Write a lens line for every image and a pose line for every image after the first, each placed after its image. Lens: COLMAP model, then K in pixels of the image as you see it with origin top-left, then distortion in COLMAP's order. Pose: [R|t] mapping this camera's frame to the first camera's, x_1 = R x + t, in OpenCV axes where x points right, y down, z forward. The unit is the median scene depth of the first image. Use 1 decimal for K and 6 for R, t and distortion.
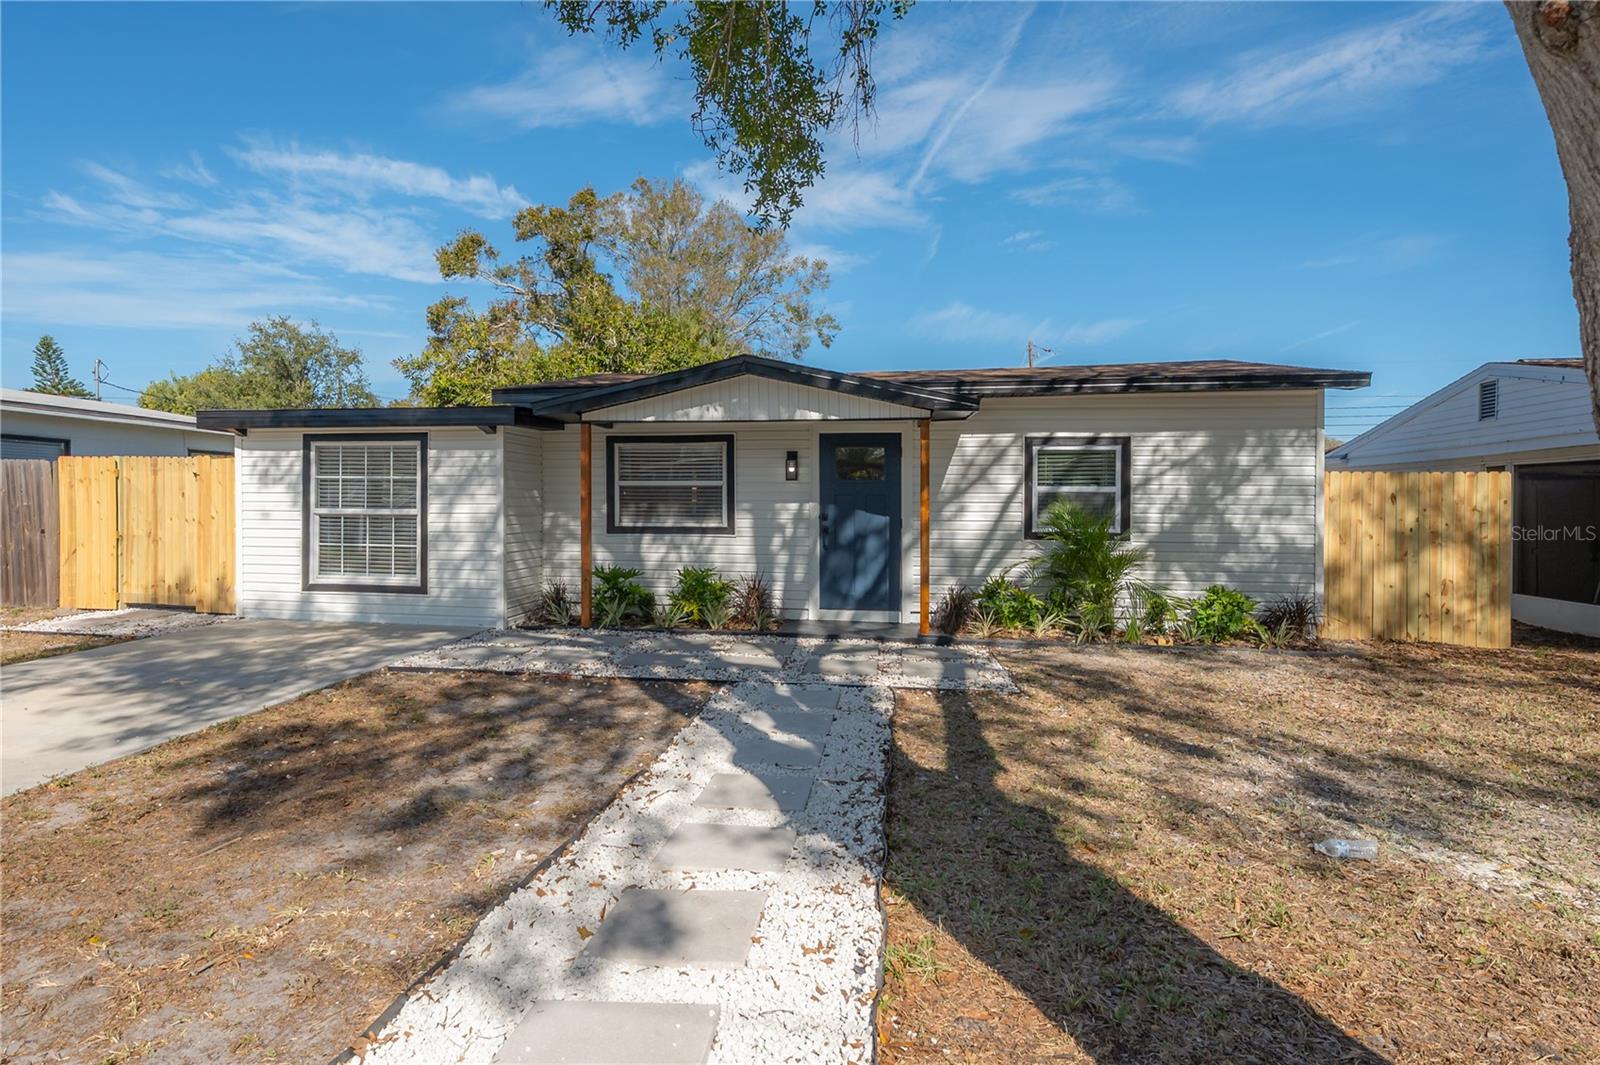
lens RADIAL K [[832.5, 0, 736.5], [0, 832.5, 508.6], [0, 0, 1]] dist [0.005894, -0.006466]
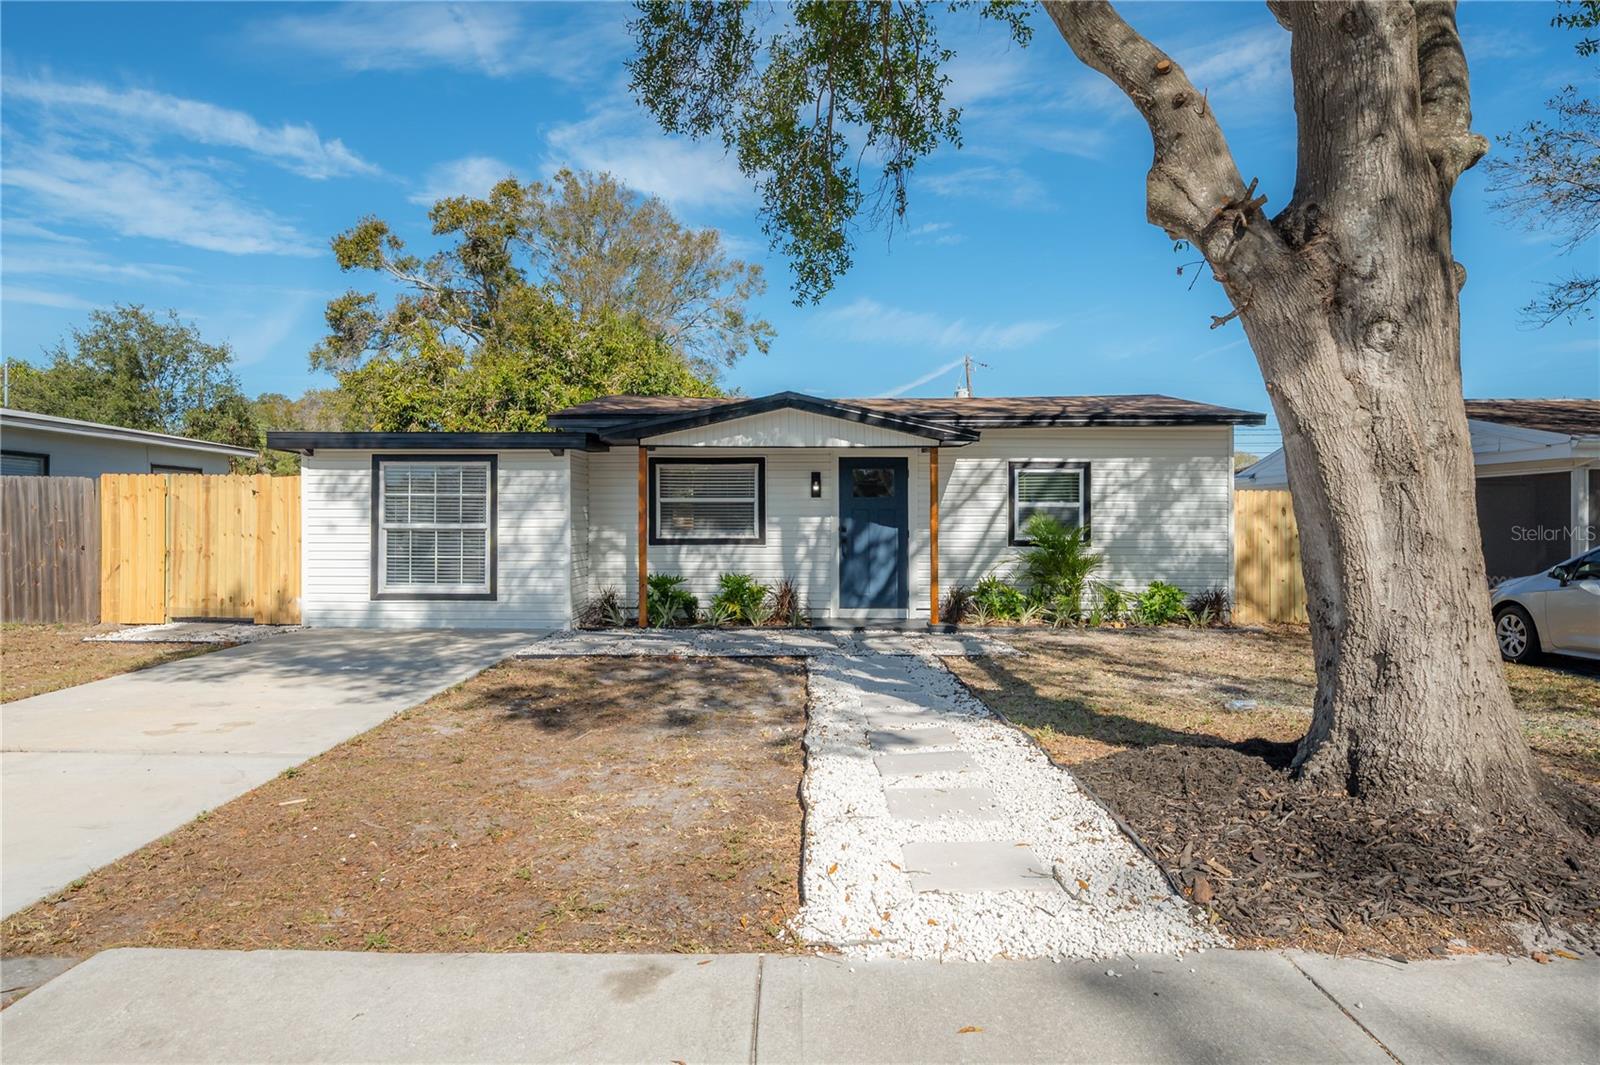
lens RADIAL K [[972.3, 0, 763.7], [0, 972.3, 496.0], [0, 0, 1]] dist [-0.010169, 0.012462]
pose [[0.986947, -0.000294, 0.161045, -0.219349], [0.005383, 0.999500, -0.031163, 0.005931], [-0.160955, 0.031623, 0.986455, -0.316469]]
